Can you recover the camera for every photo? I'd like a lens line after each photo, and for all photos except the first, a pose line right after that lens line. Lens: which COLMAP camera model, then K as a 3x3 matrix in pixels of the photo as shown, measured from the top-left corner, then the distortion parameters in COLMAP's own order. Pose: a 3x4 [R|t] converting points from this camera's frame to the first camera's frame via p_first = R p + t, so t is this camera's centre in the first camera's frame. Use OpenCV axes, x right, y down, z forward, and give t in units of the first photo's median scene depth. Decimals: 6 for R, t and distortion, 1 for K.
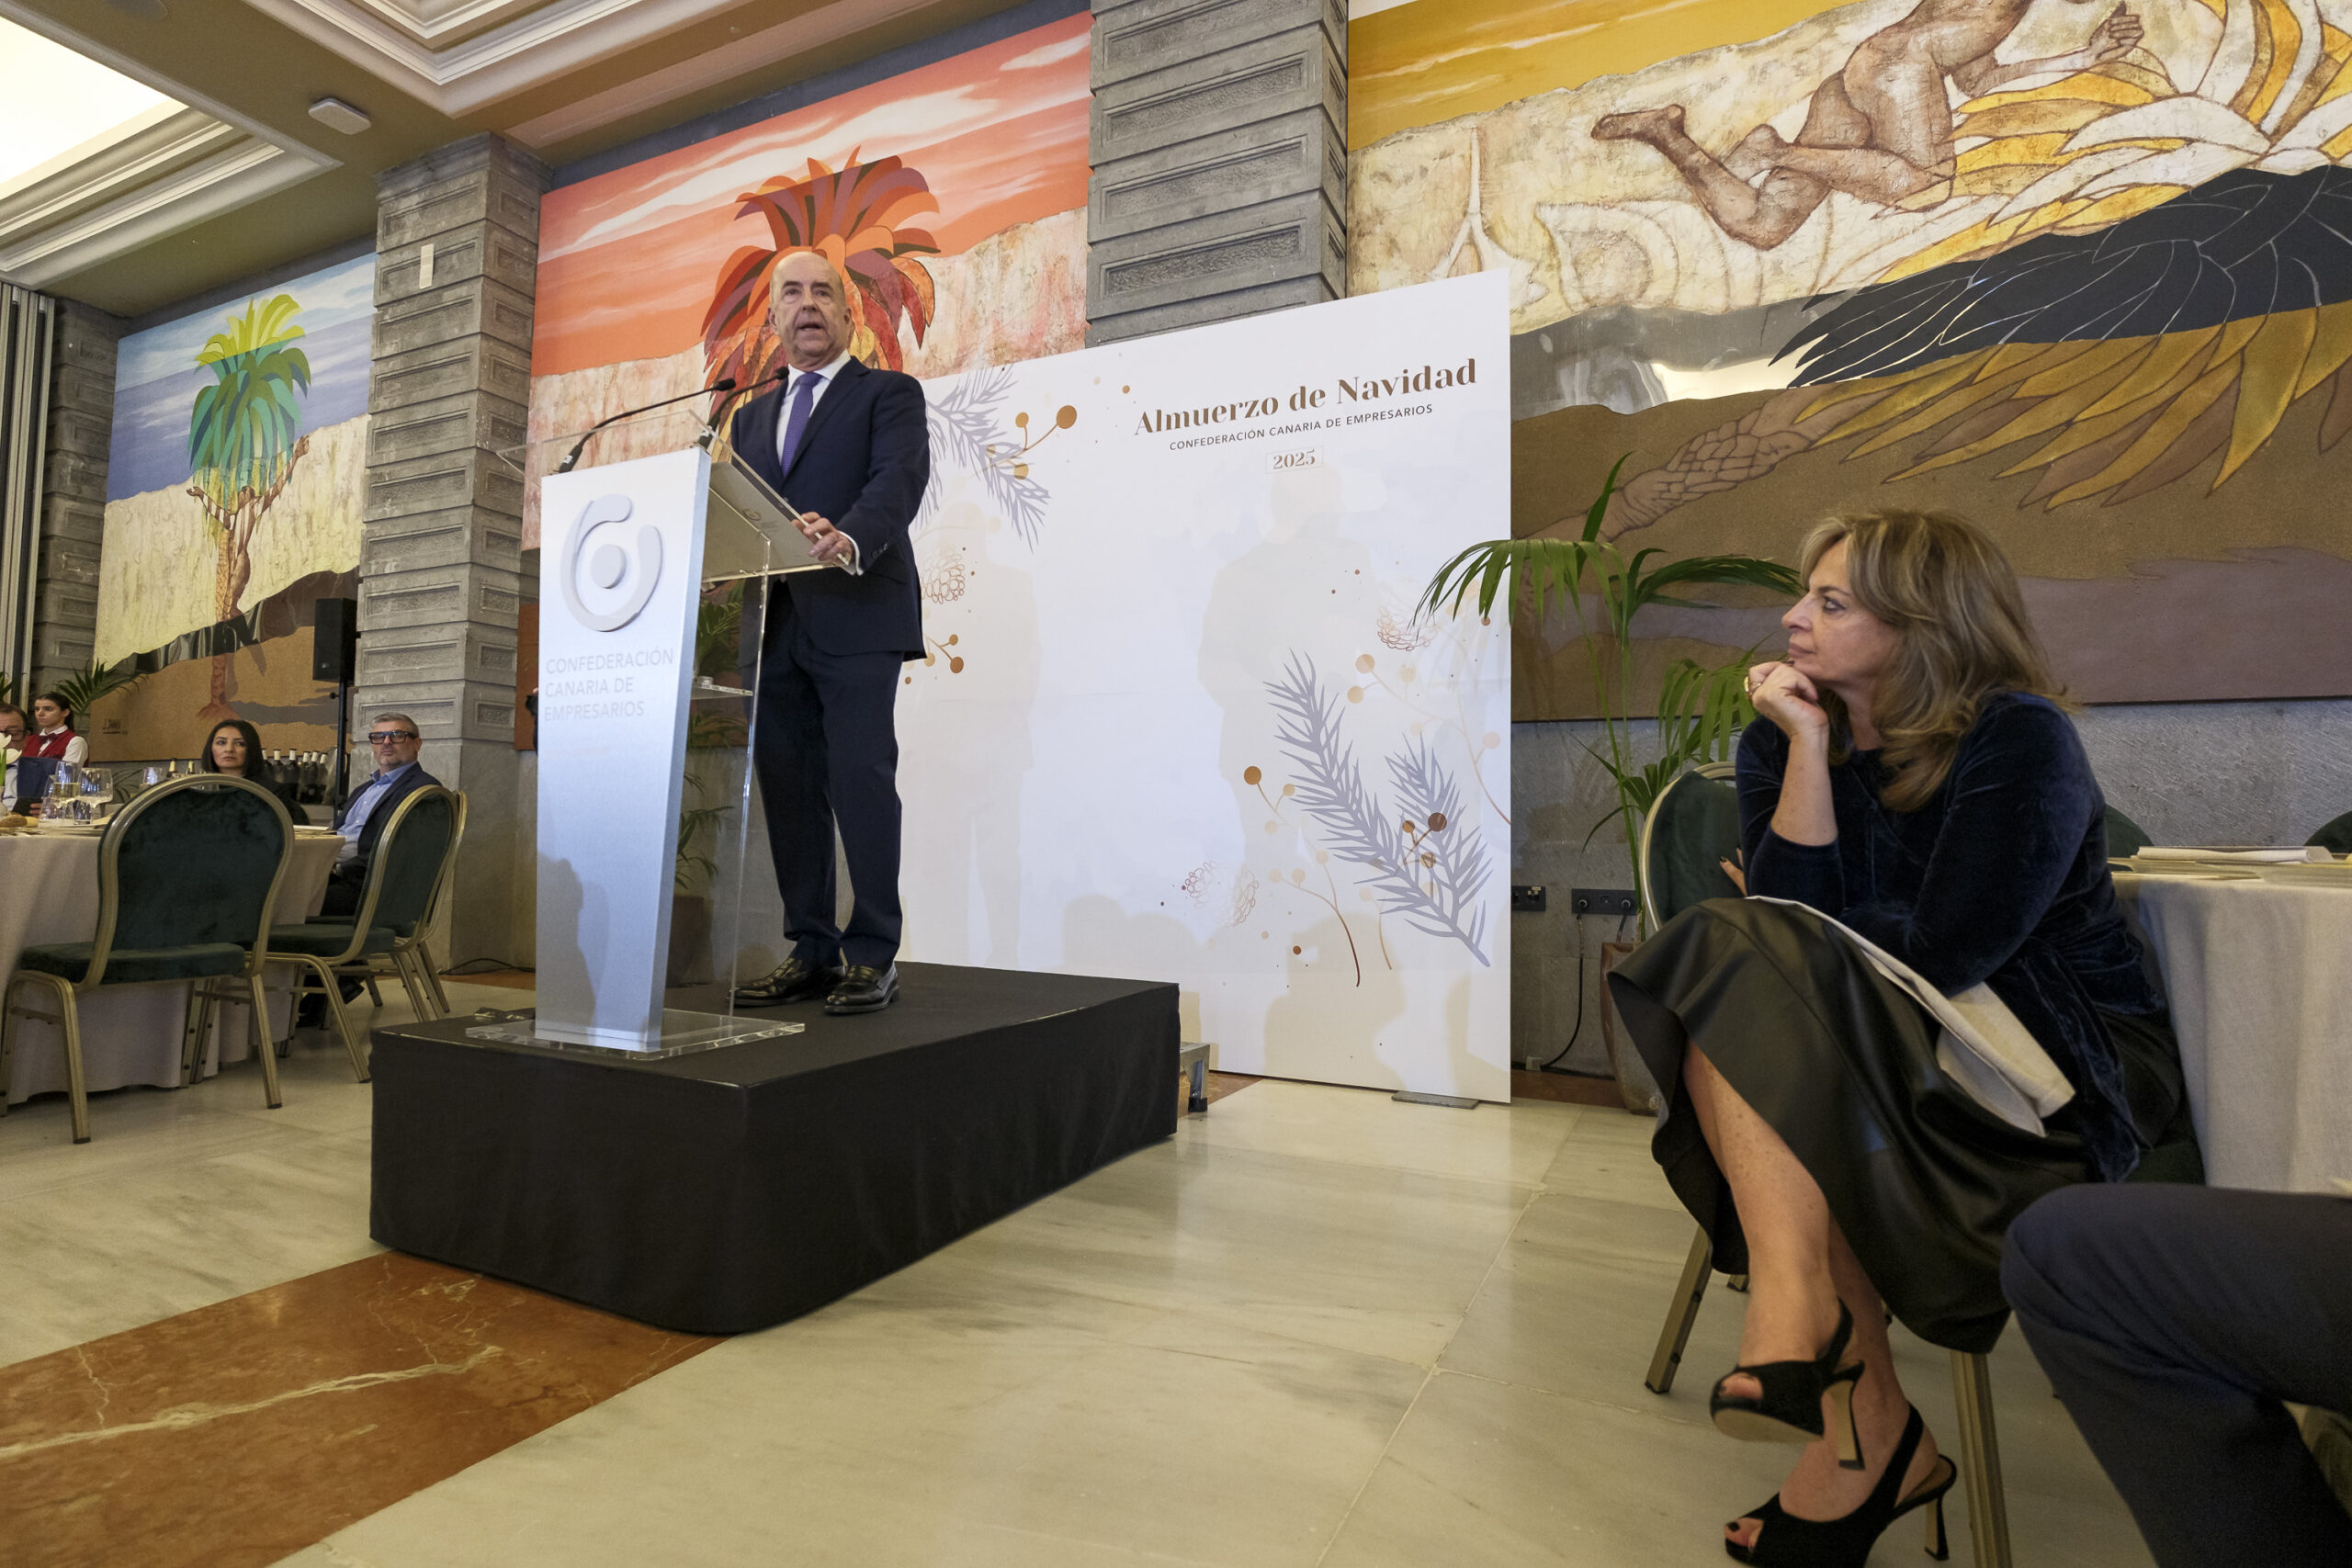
lens RADIAL K [[1139.9, 0, 1198.6], [0, 1139.9, 773.8], [0, 0, 1]] dist [-0.003154, 0.000725]
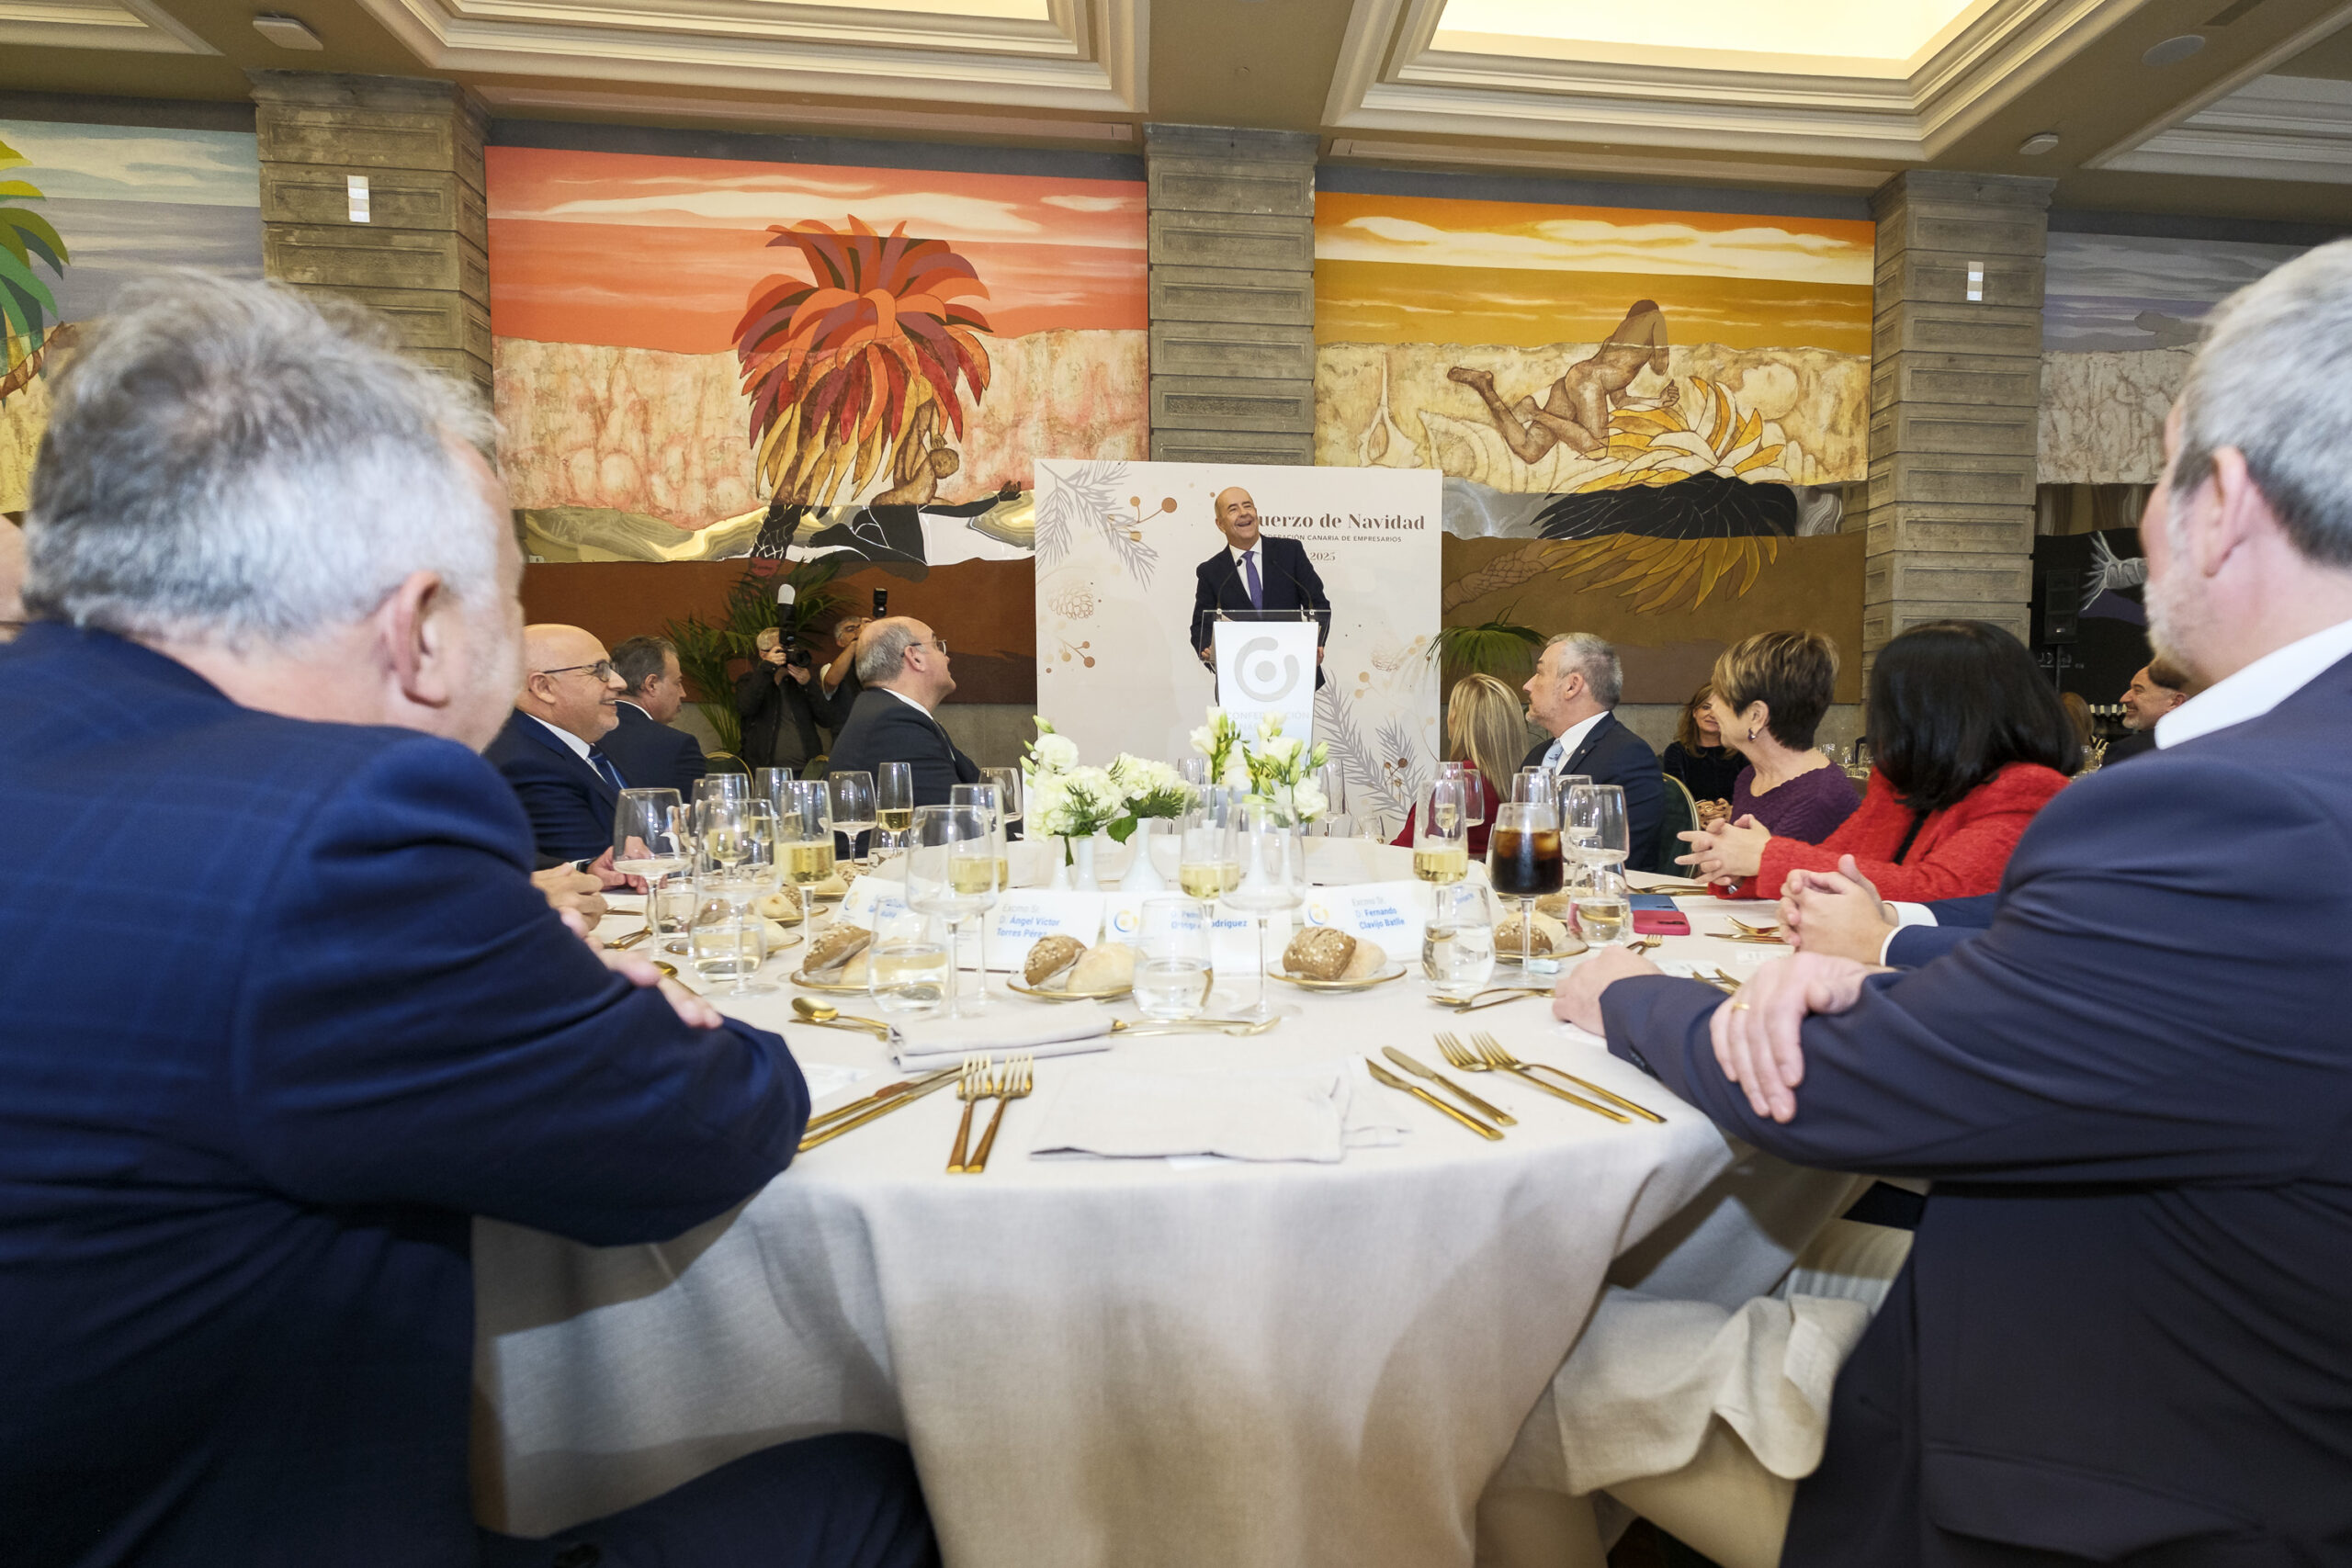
lens RADIAL K [[1139.9, 0, 1279.6], [0, 1139.9, 810.0], [0, 0, 1]] dist [-0.003154, 0.000725]
pose [[0.852240, -0.048453, 0.520902, -0.795261], [-0.017438, 0.992517, 0.120853, -0.087906], [-0.522860, -0.112079, 0.845018, -0.428303]]
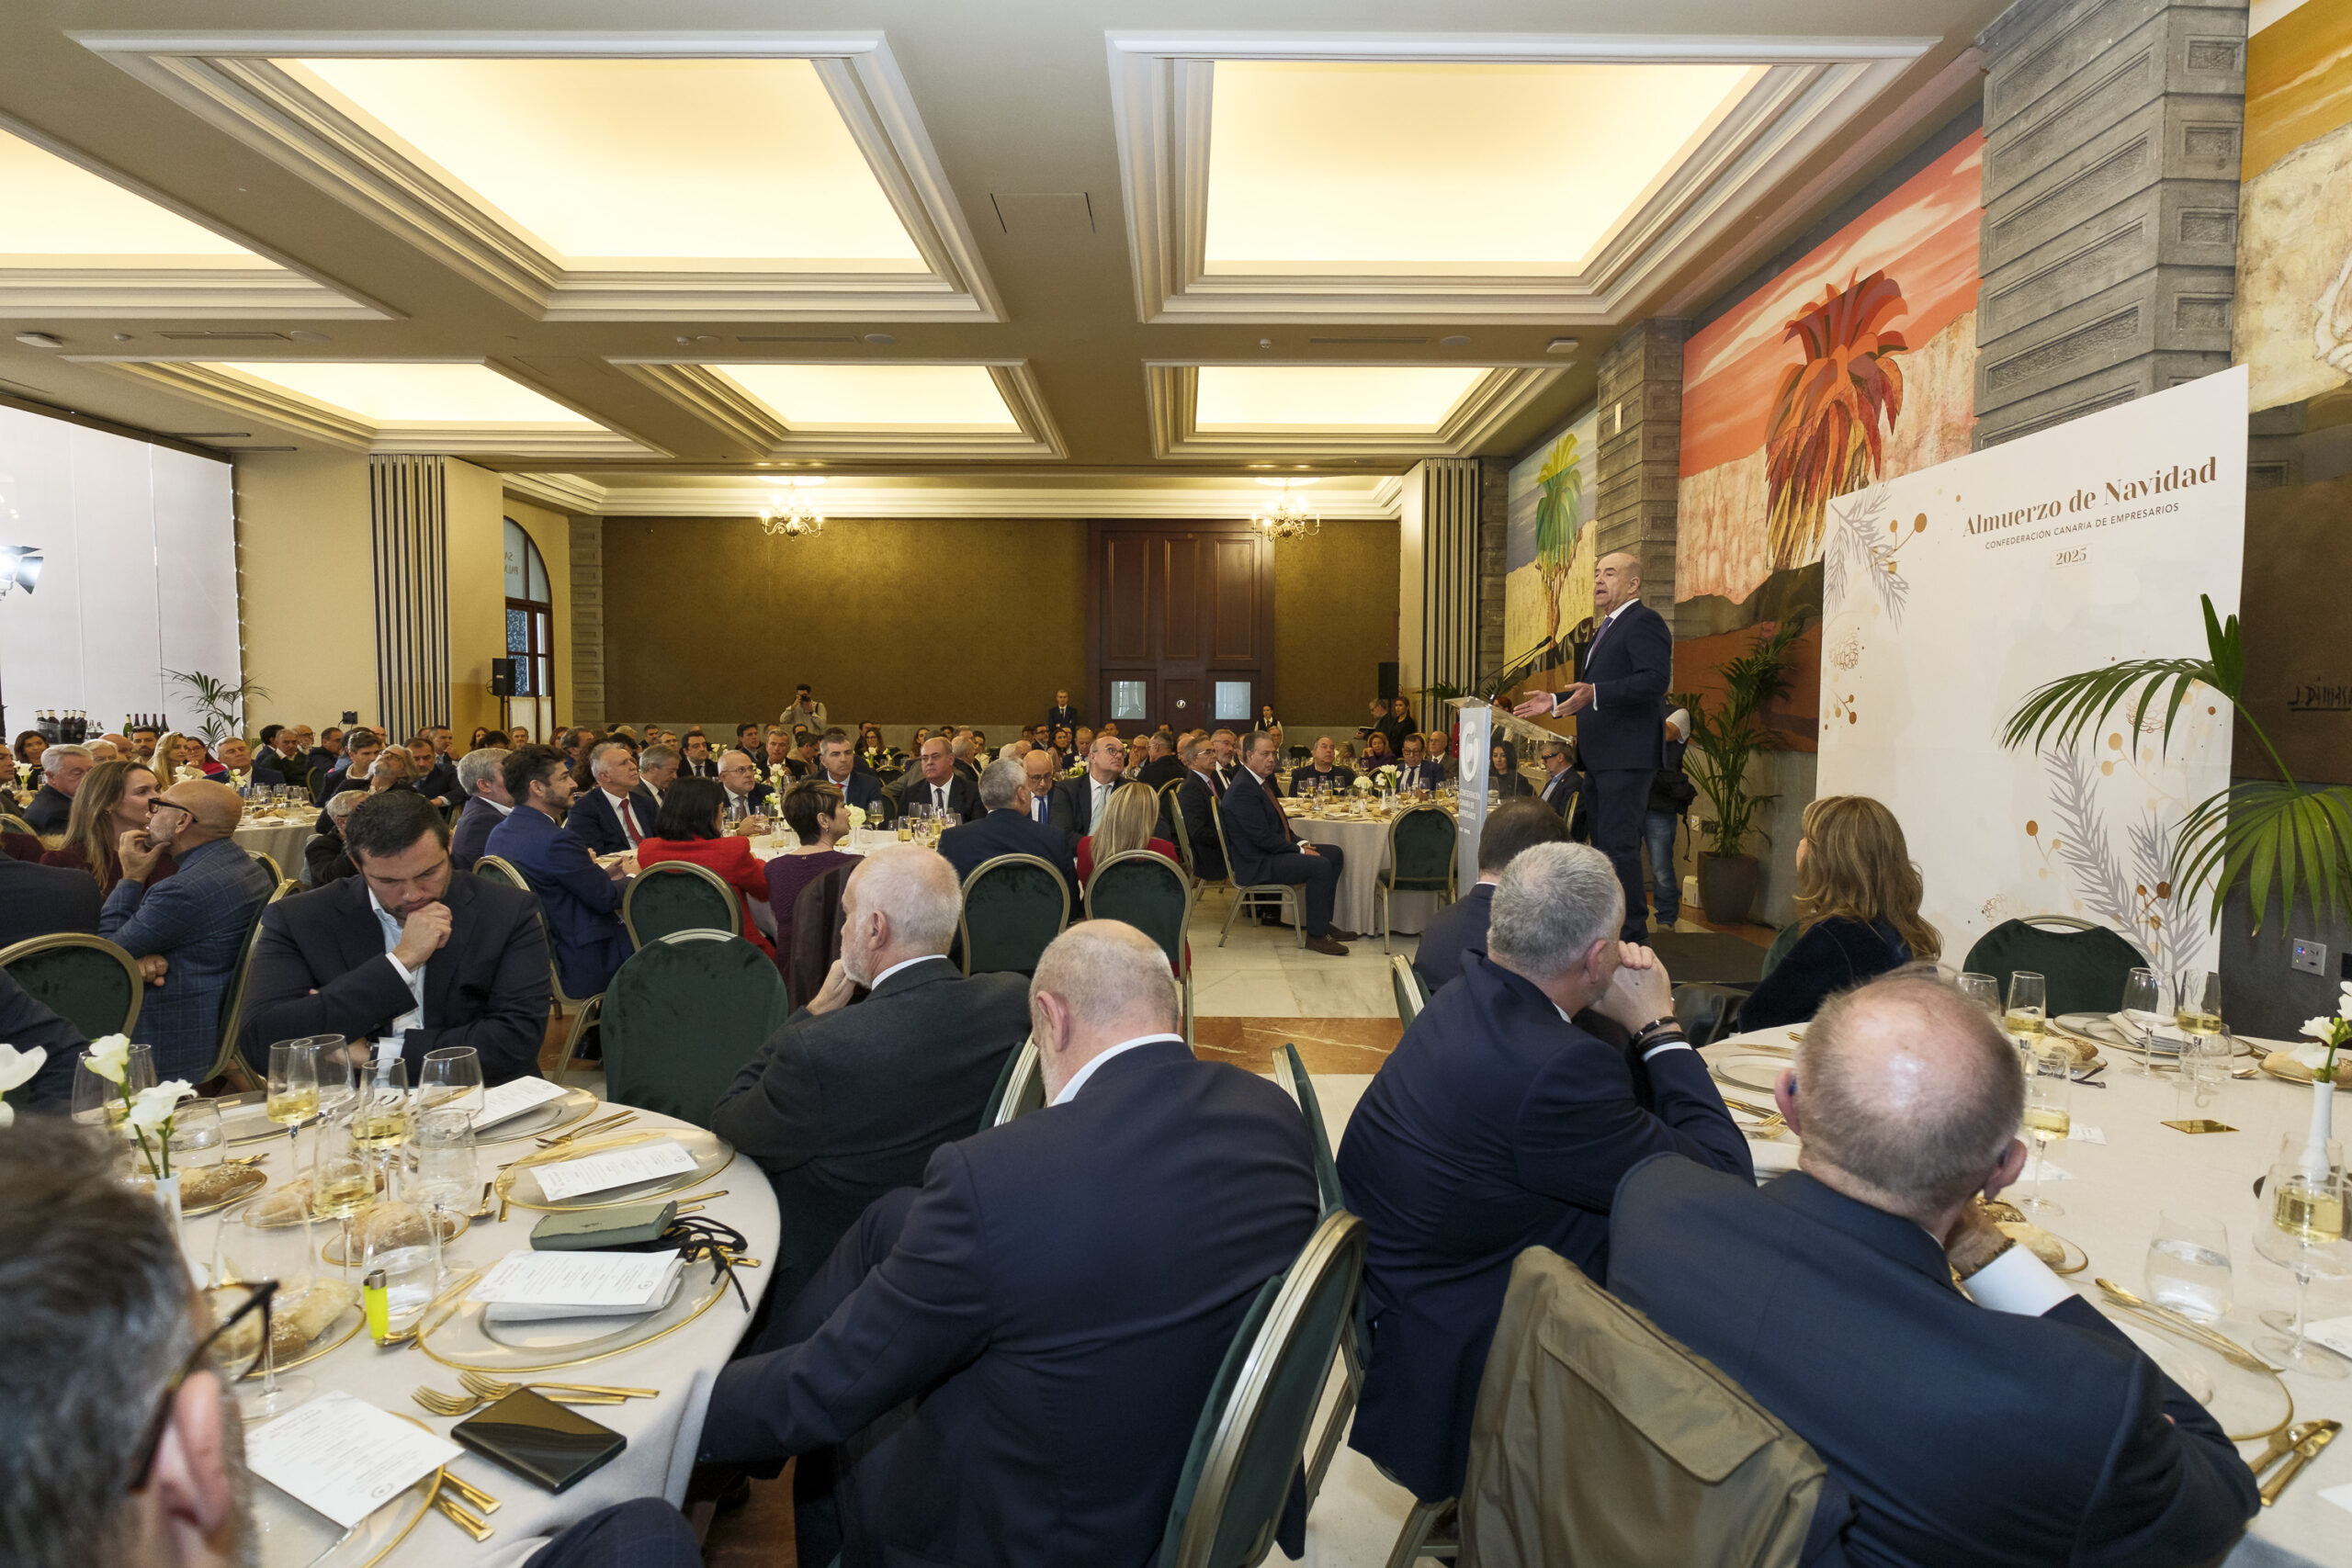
lens RADIAL K [[1139.9, 0, 1173.6], [0, 1139.9, 768.0], [0, 0, 1]] dist [-0.003154, 0.000725]
pose [[0.418598, 0.033322, -0.907560, 0.660997], [0.048030, 0.997116, 0.058763, -0.153778], [0.906901, -0.068188, 0.415790, -0.268093]]
